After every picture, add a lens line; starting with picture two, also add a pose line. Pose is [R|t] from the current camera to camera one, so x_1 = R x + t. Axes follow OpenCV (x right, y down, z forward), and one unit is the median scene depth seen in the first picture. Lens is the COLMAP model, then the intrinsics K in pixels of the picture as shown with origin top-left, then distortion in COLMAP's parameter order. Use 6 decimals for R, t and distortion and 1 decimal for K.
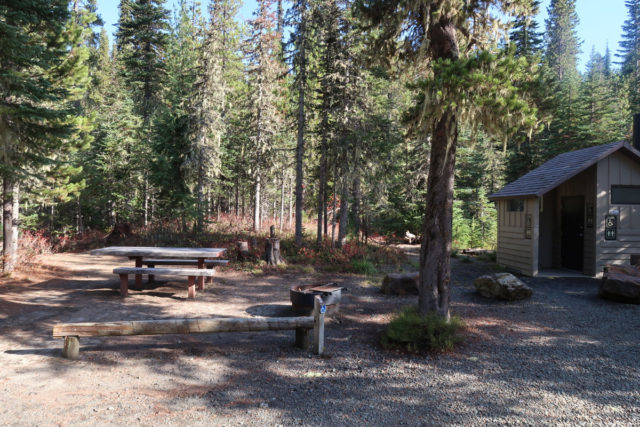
lens RADIAL K [[445.6, 0, 320.0], [0, 445.6, 213.5], [0, 0, 1]] dist [-0.025806, 0.009491]
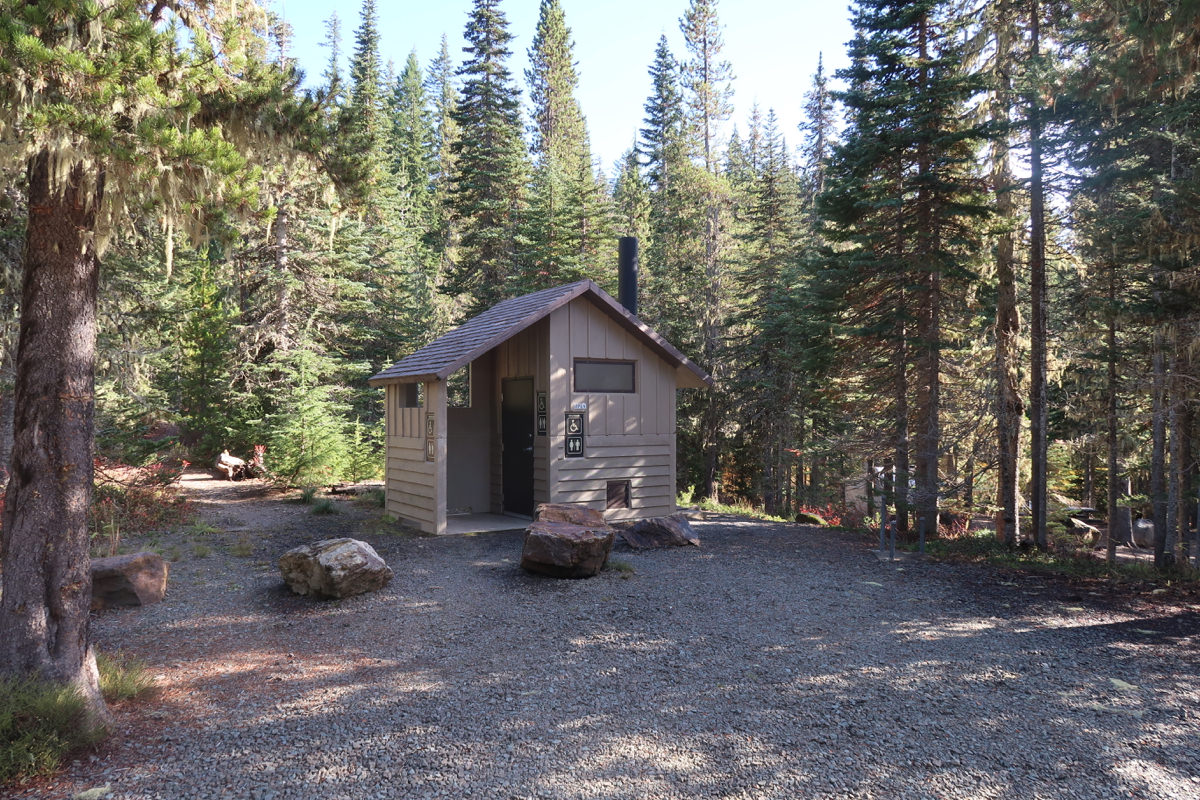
lens RADIAL K [[835.6, 0, 600.0], [0, 835.6, 400.0], [0, 0, 1]] dist [-0.025806, 0.009491]
pose [[0.869265, -0.007450, 0.494290, 0.165848], [0.014533, 0.999839, -0.010489, 0.000189], [-0.494133, 0.016301, 0.869234, 0.067849]]
